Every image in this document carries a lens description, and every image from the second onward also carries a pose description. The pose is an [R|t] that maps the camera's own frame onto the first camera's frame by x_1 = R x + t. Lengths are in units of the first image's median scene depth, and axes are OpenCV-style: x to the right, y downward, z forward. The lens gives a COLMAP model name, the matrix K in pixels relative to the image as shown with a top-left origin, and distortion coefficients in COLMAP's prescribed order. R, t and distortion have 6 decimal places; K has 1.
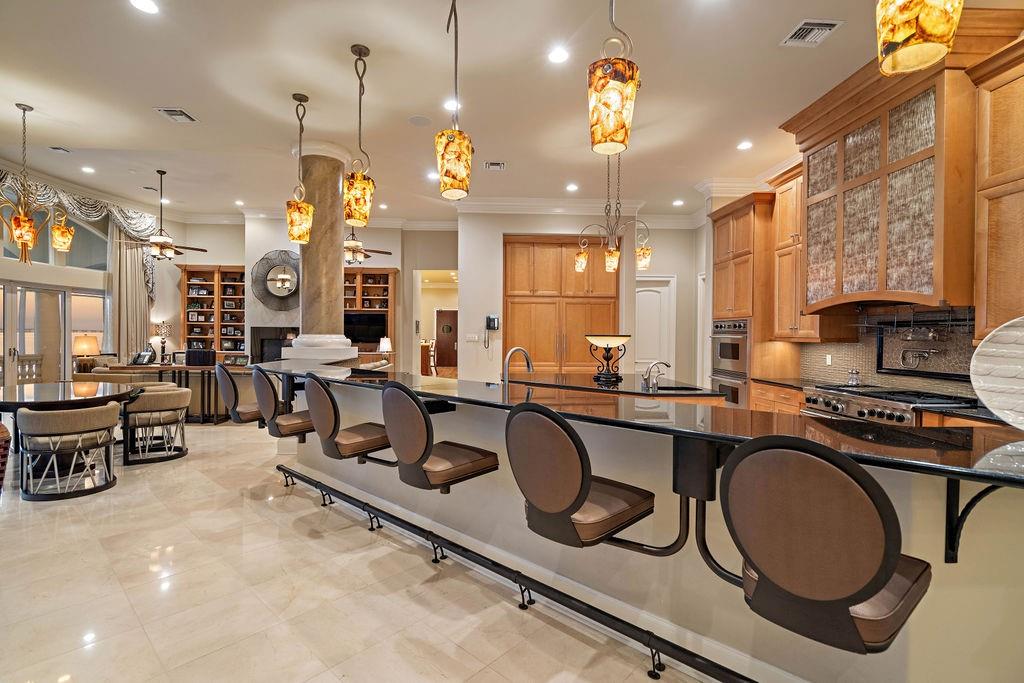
lens RADIAL K [[476.3, 0, 511.1], [0, 476.3, 343.3], [0, 0, 1]] dist [0.001669, -0.000315]
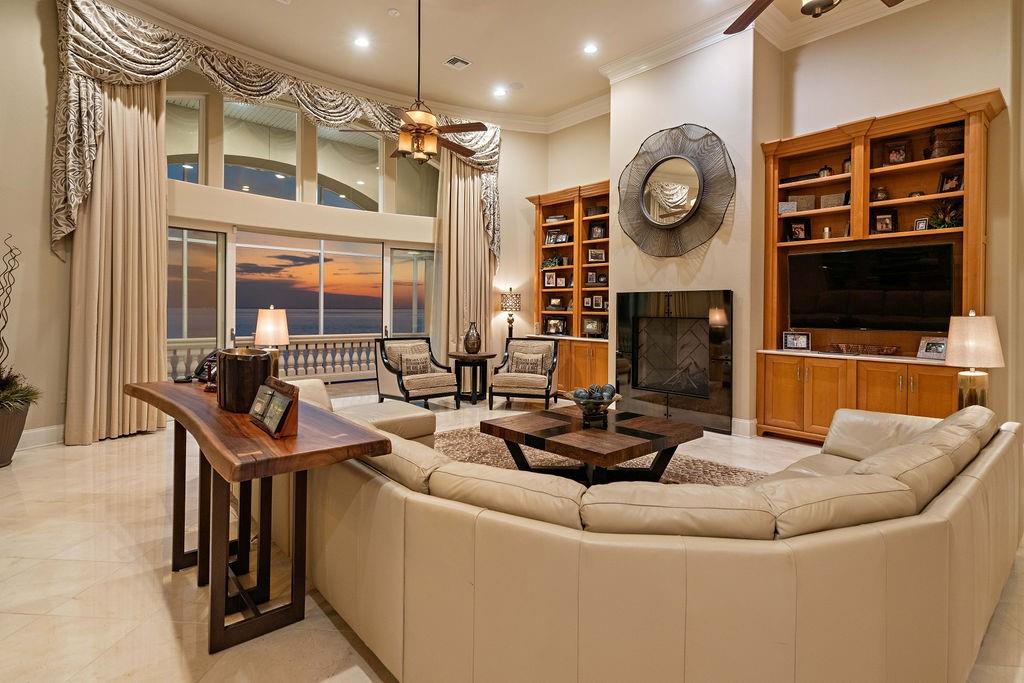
lens RADIAL K [[509.2, 0, 519.9], [0, 509.2, 308.9], [0, 0, 1]] dist [-0.002547, 0.000361]
pose [[0.630421, -0.002909, -0.776248, -0.182850], [-0.011750, 0.999843, -0.013290, -0.008854], [0.776164, 0.017499, 0.630288, 0.558039]]
